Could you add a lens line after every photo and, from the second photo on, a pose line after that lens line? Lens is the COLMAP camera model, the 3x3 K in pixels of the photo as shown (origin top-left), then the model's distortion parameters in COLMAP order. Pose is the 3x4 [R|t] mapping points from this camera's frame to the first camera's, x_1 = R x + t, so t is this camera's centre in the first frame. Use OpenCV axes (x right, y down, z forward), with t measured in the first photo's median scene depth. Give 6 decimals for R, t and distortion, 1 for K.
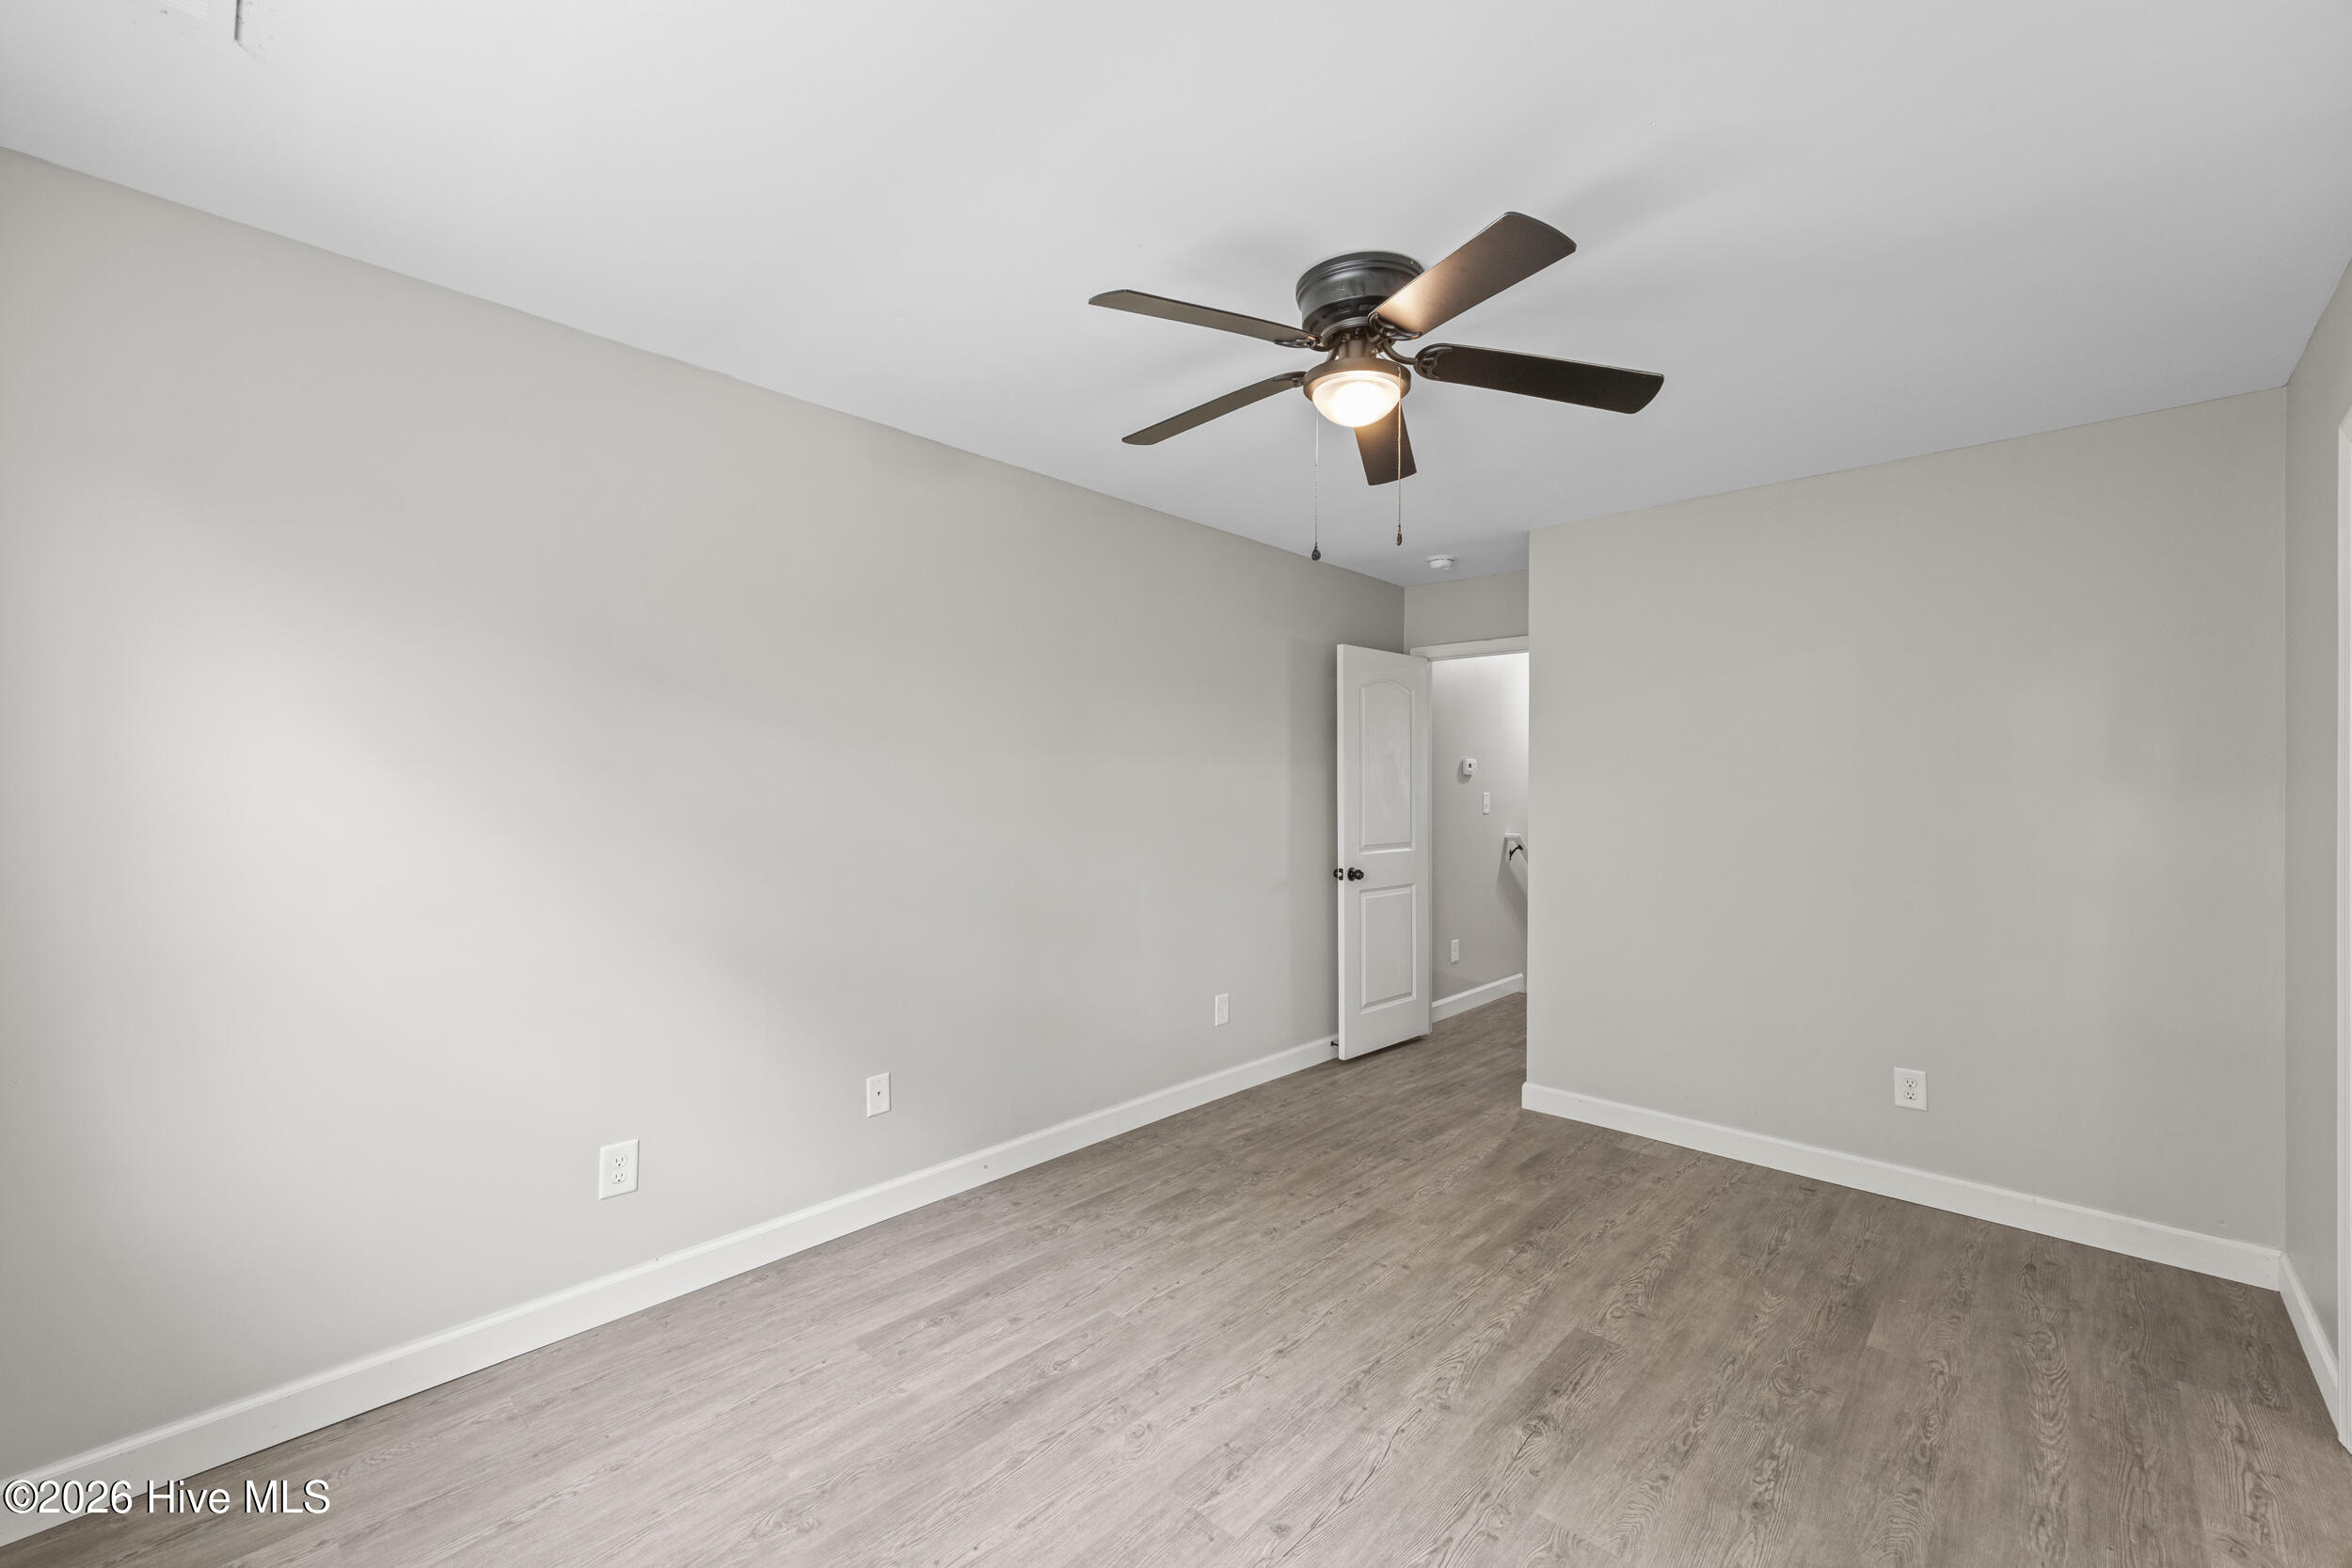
lens RADIAL K [[939.5, 0, 1175.3], [0, 939.5, 779.0], [0, 0, 1]] dist [0.007529, -0.000583]
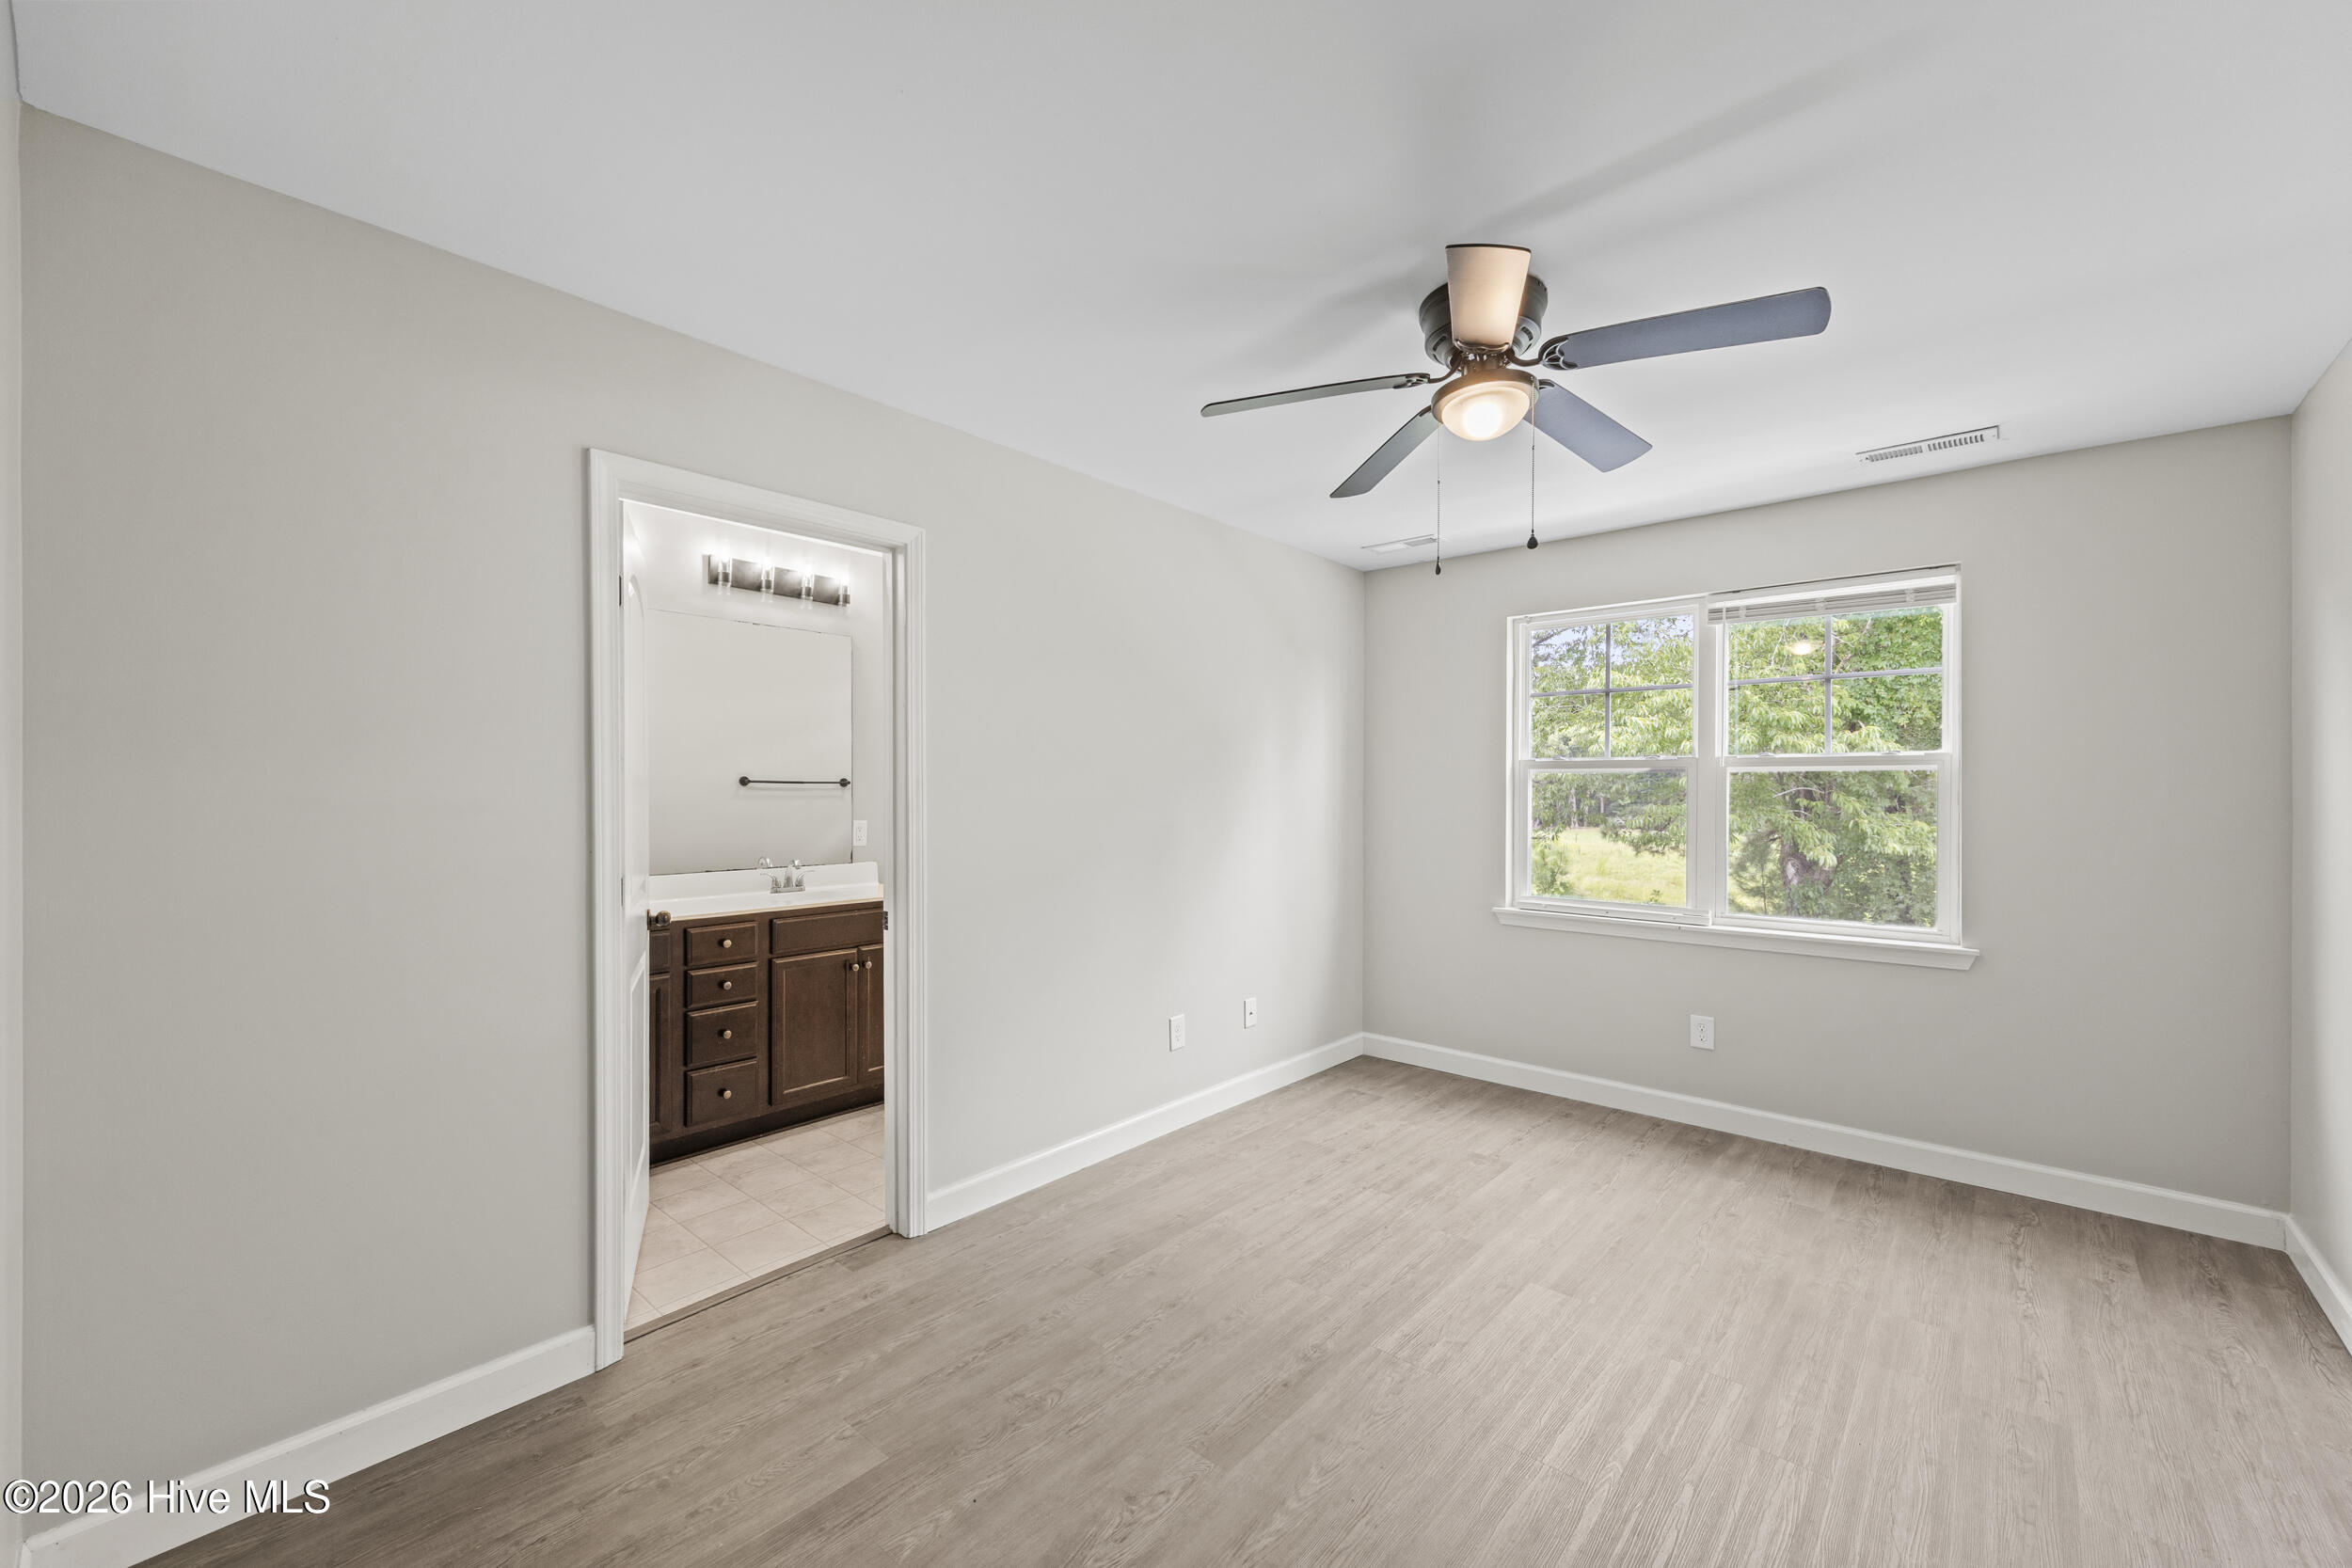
lens RADIAL K [[939.5, 0, 1178.9], [0, 939.5, 793.7], [0, 0, 1]] dist [0.007529, -0.000583]
pose [[-0.998989, -0.007980, -0.044244, 0.480359], [-0.007544, 0.999921, -0.010019, 0.024123], [0.044321, -0.009675, -0.998970, 1.702163]]
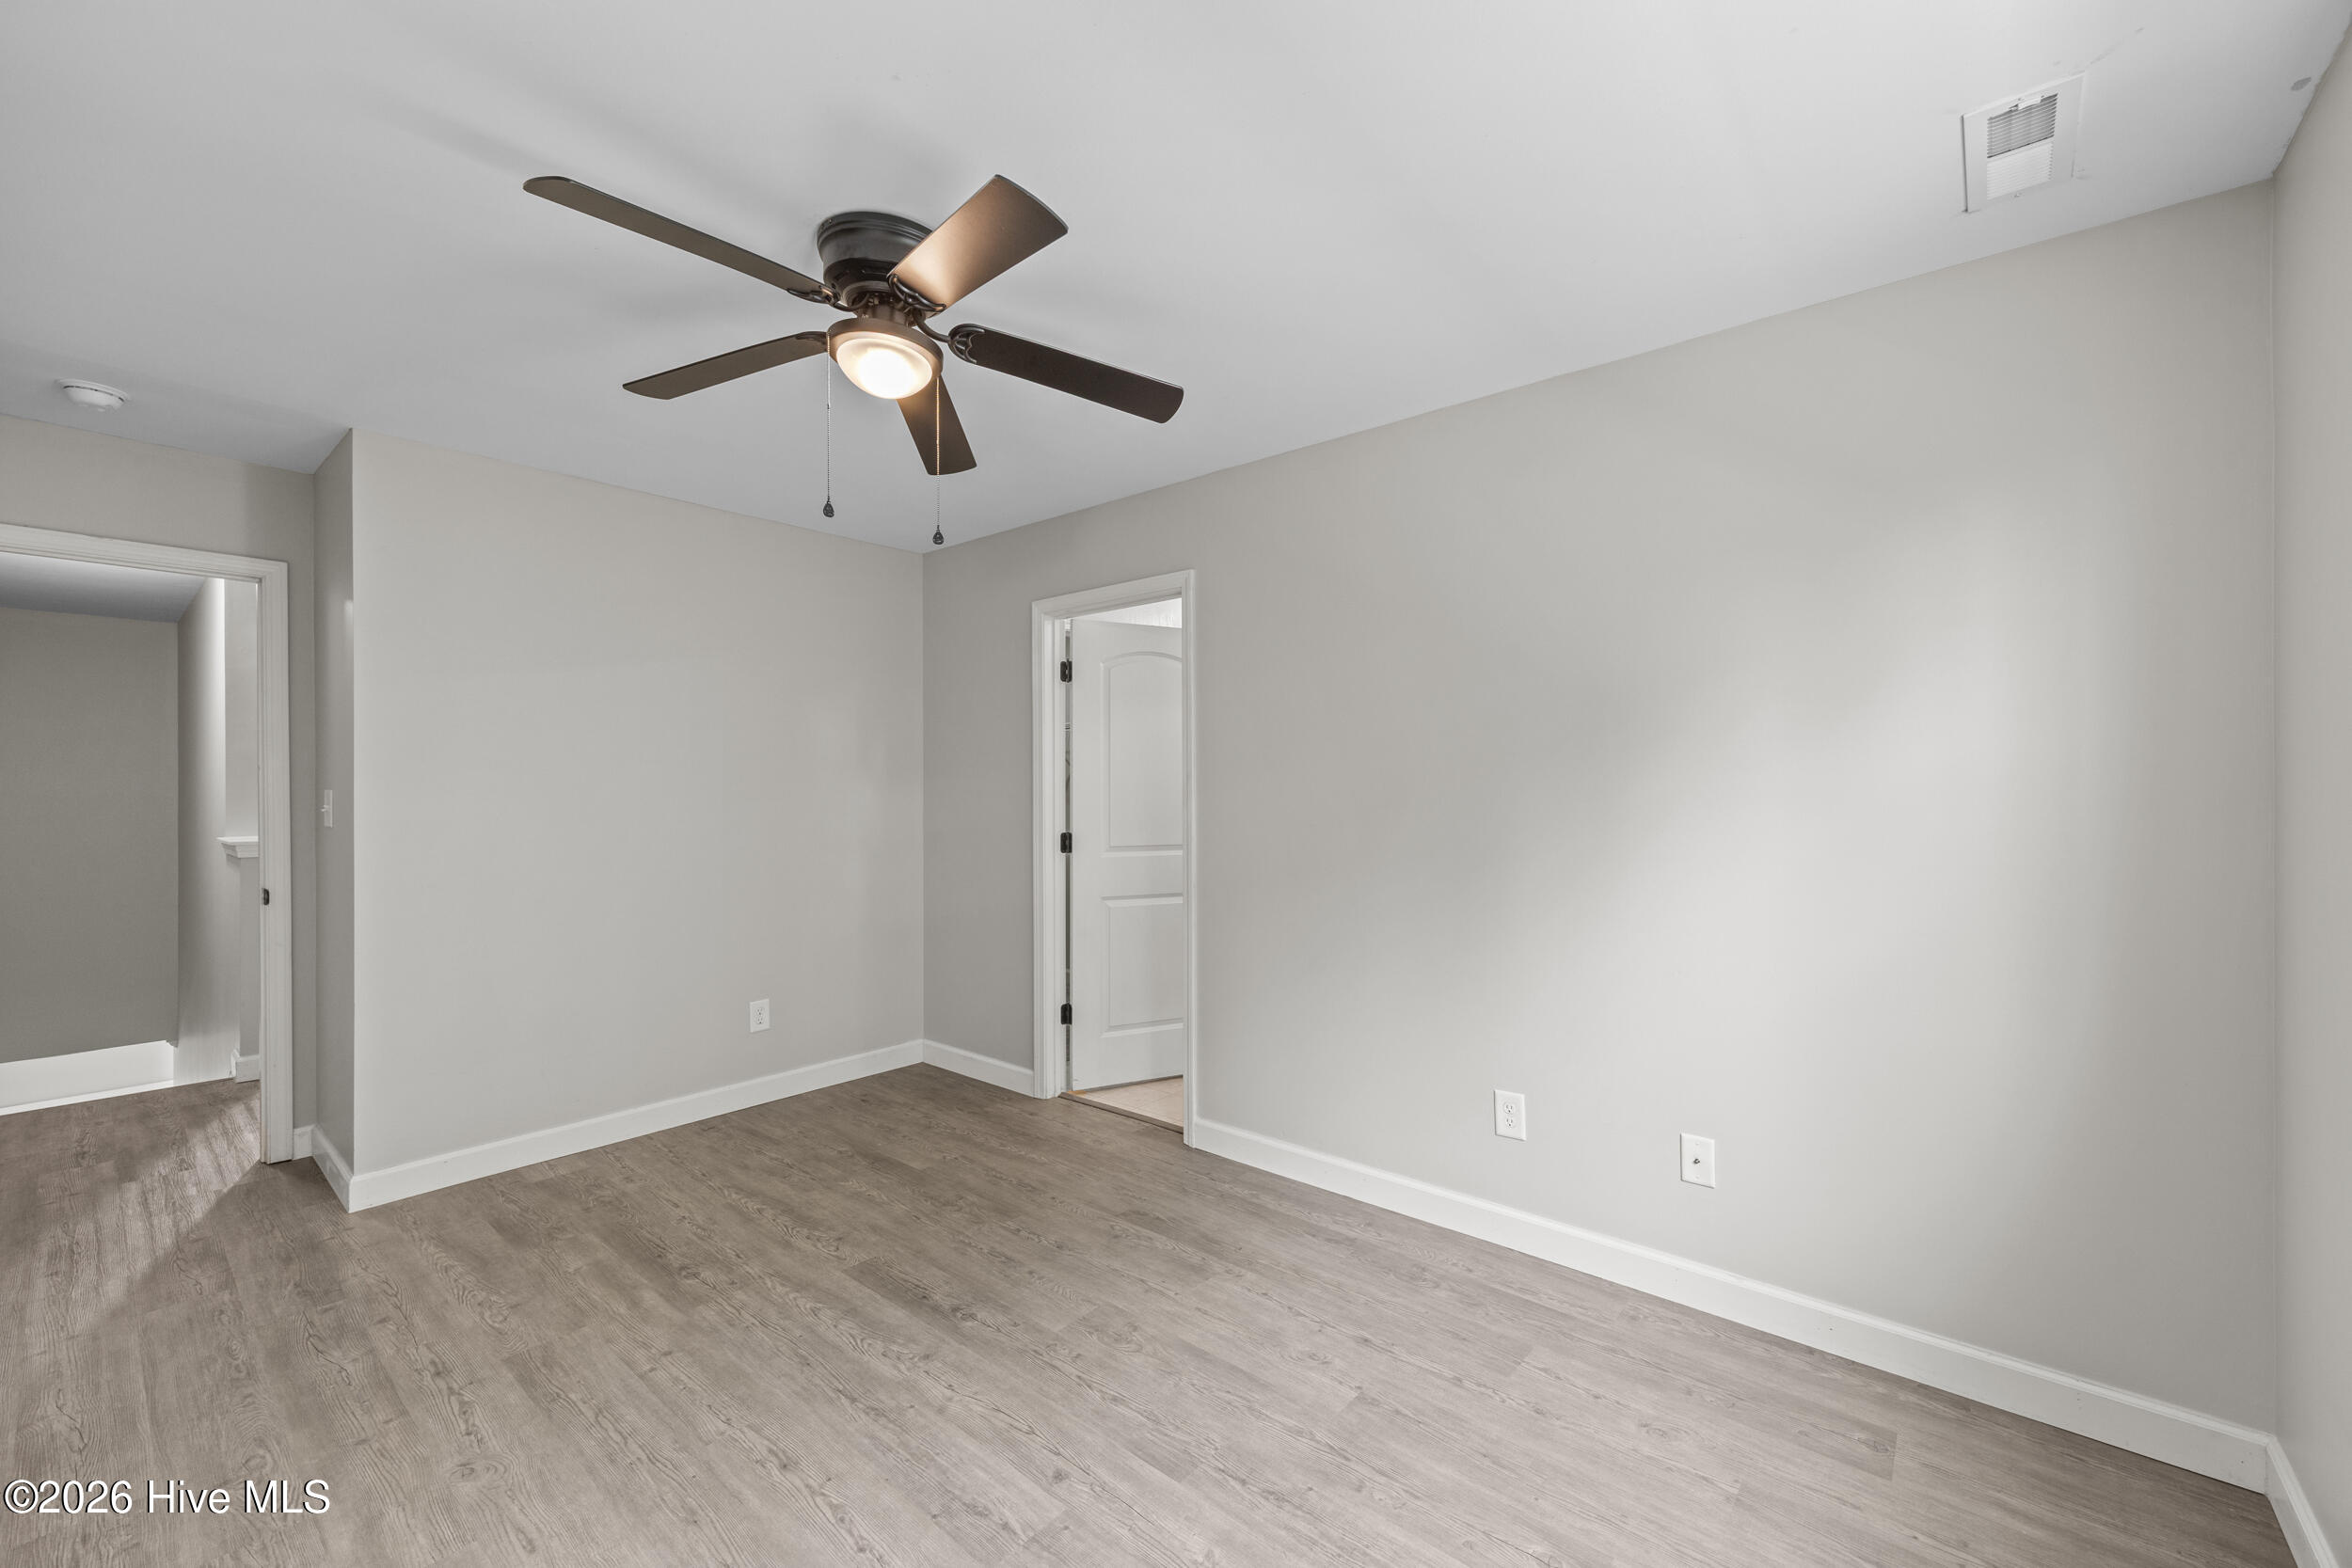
lens RADIAL K [[939.5, 0, 1188.7], [0, 939.5, 780.5], [0, 0, 1]] dist [0.007529, -0.000583]
pose [[-0.063017, 0.001317, 0.998012, -0.659380], [-0.012504, 0.999920, -0.002109, 0.008727], [-0.997934, -0.012612, -0.062995, 0.640885]]
